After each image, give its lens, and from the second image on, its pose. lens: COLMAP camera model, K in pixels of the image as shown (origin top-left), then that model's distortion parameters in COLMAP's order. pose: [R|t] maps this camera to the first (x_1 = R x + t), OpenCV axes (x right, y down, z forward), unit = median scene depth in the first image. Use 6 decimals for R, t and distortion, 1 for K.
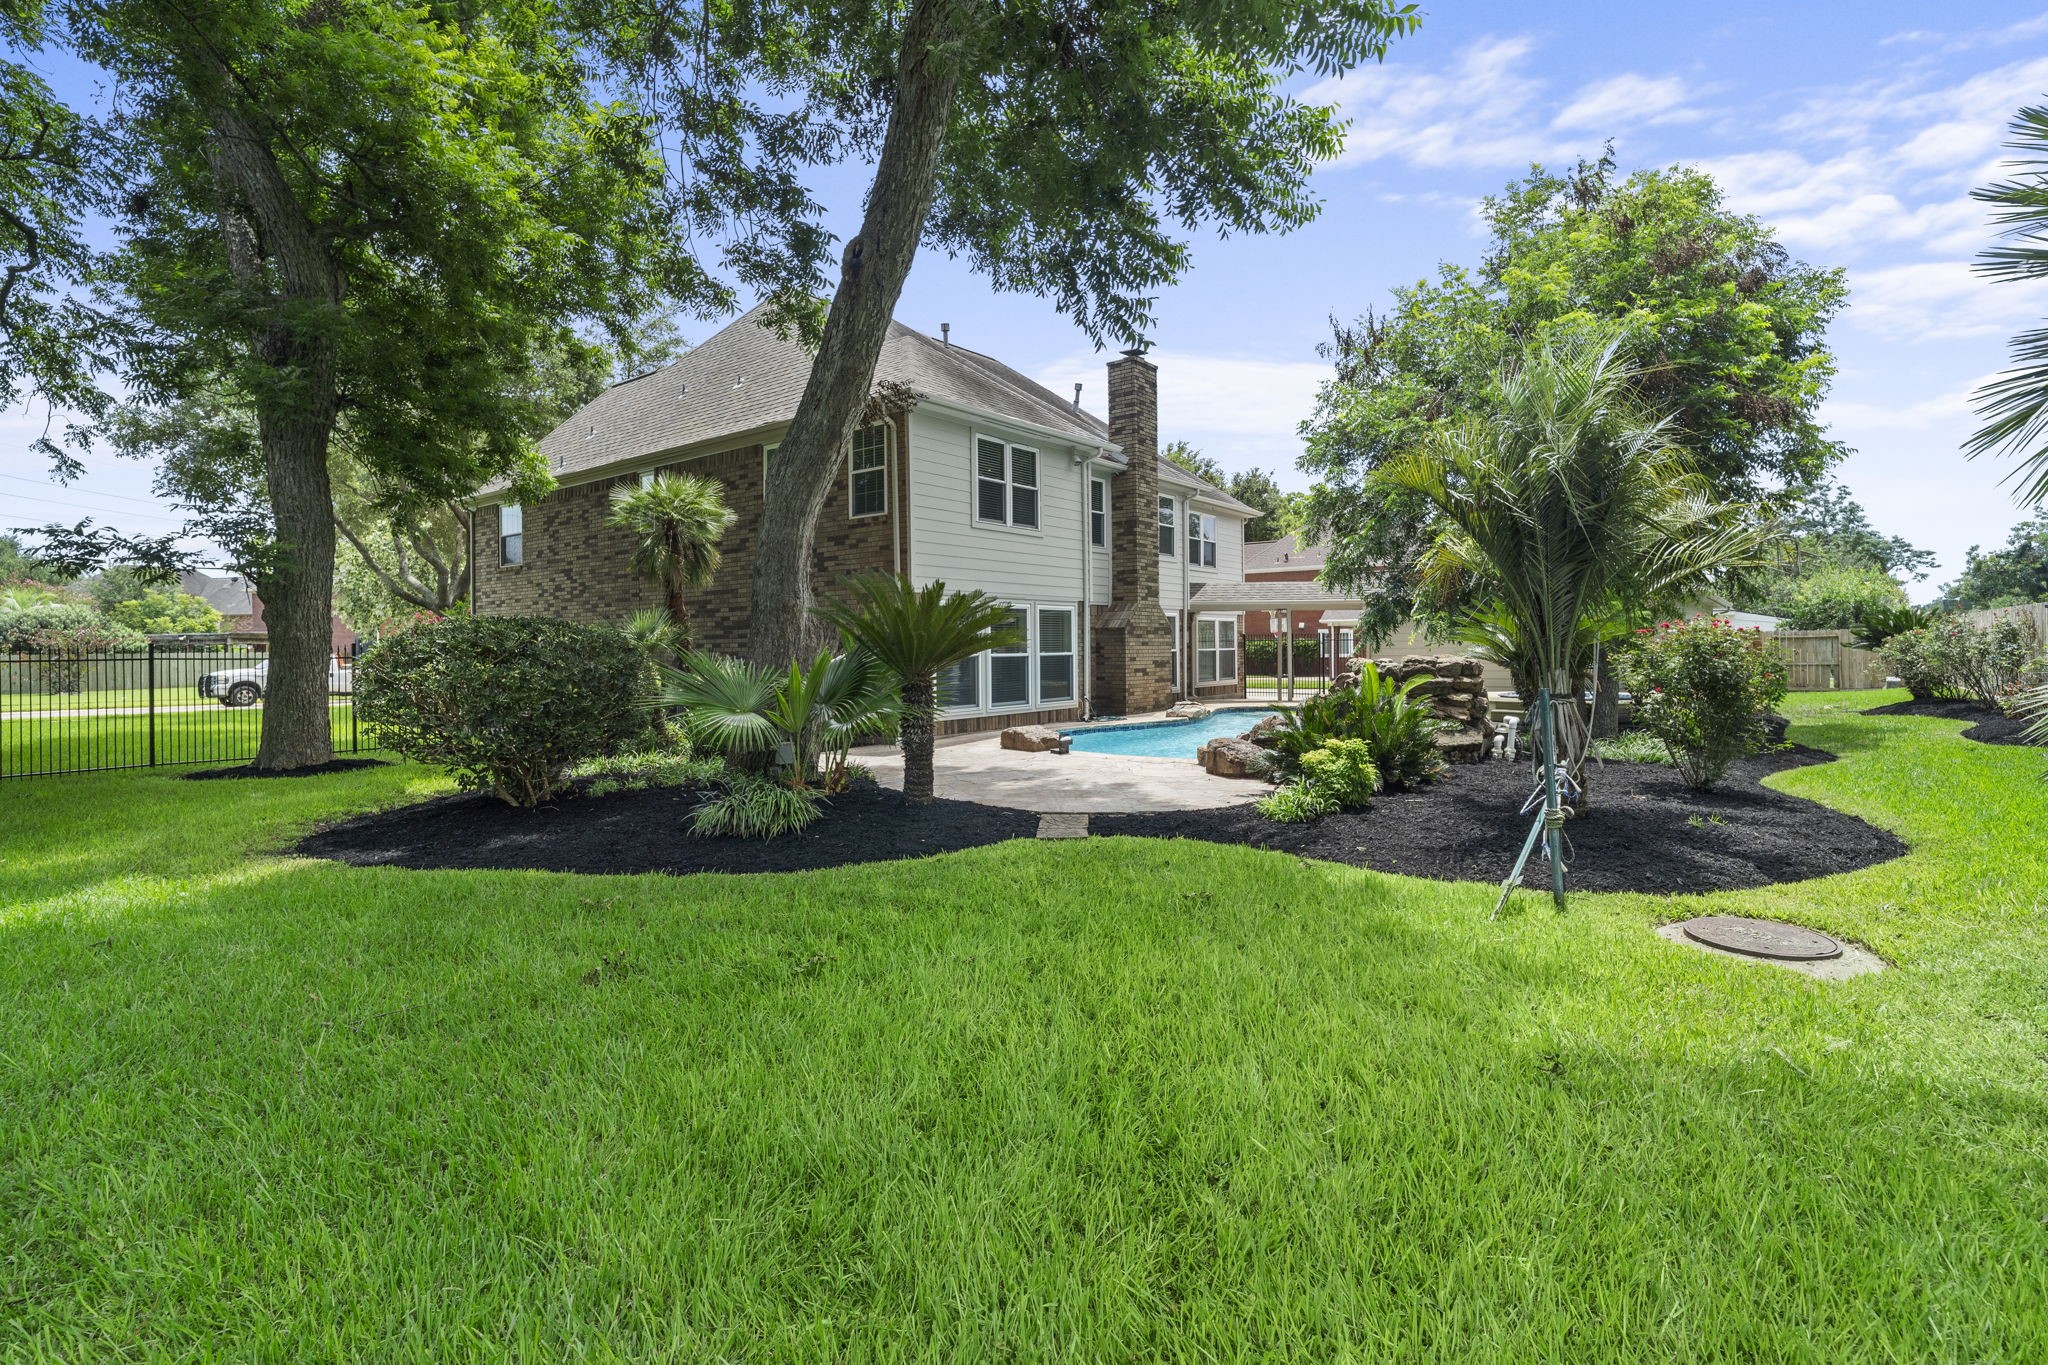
lens RADIAL K [[984.3, 0, 1022.5], [0, 984.3, 670.6], [0, 0, 1]] dist [-0.012147, 0.002260]
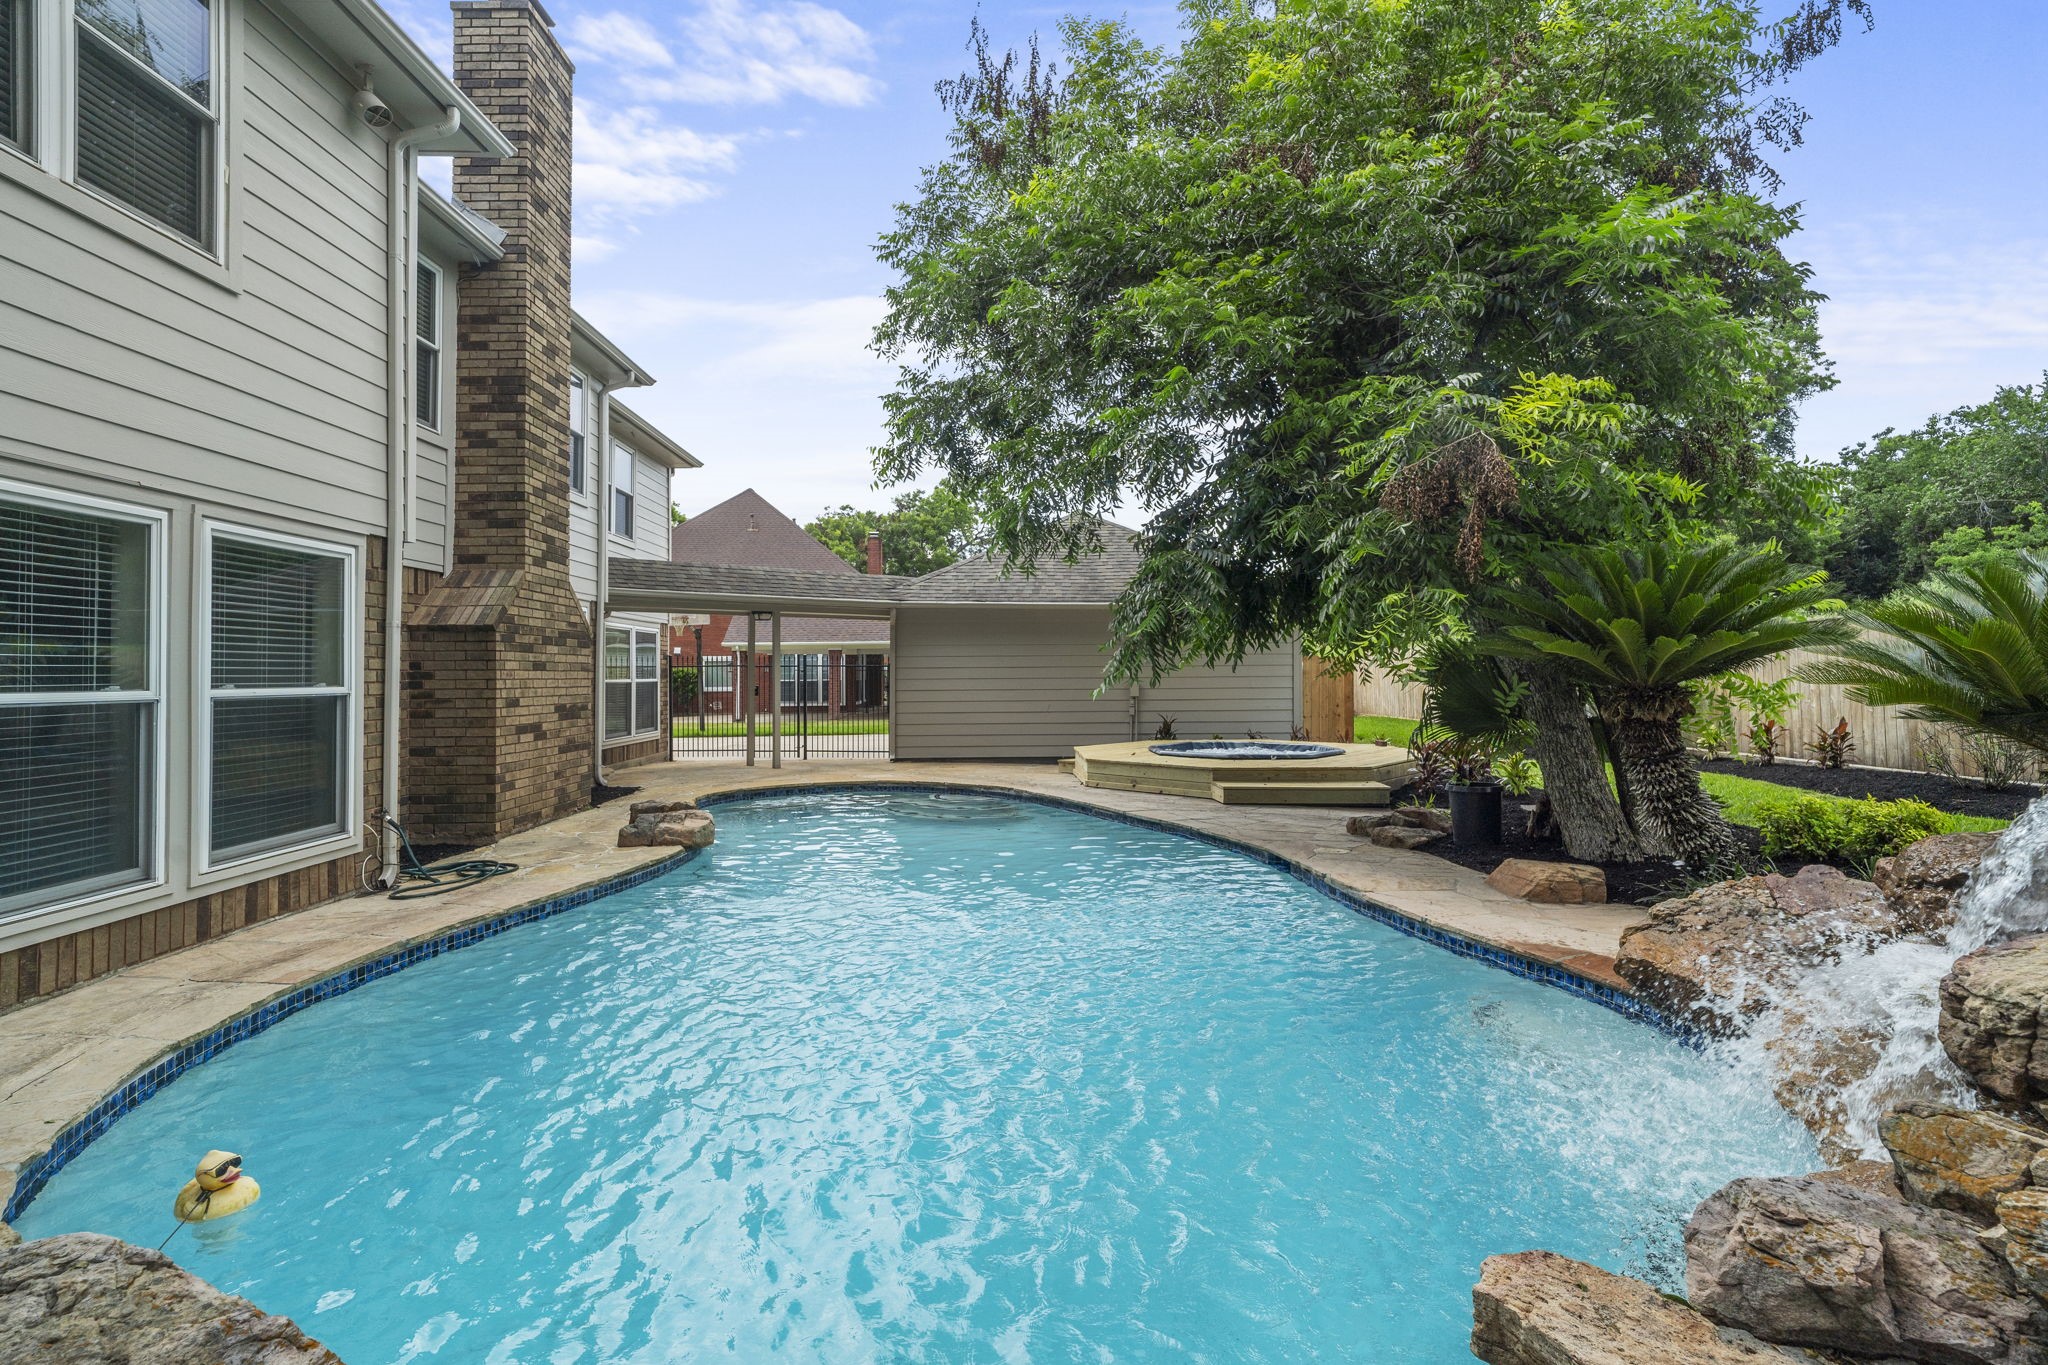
lens RADIAL K [[984.3, 0, 1026.4], [0, 984.3, 674.1], [0, 0, 1]] dist [-0.012147, 0.002260]
pose [[0.778191, 0.016488, 0.627811, 0.020035], [0.000258, 0.999647, -0.026573, -0.012489], [-0.628028, 0.020841, 0.777912, 0.535311]]
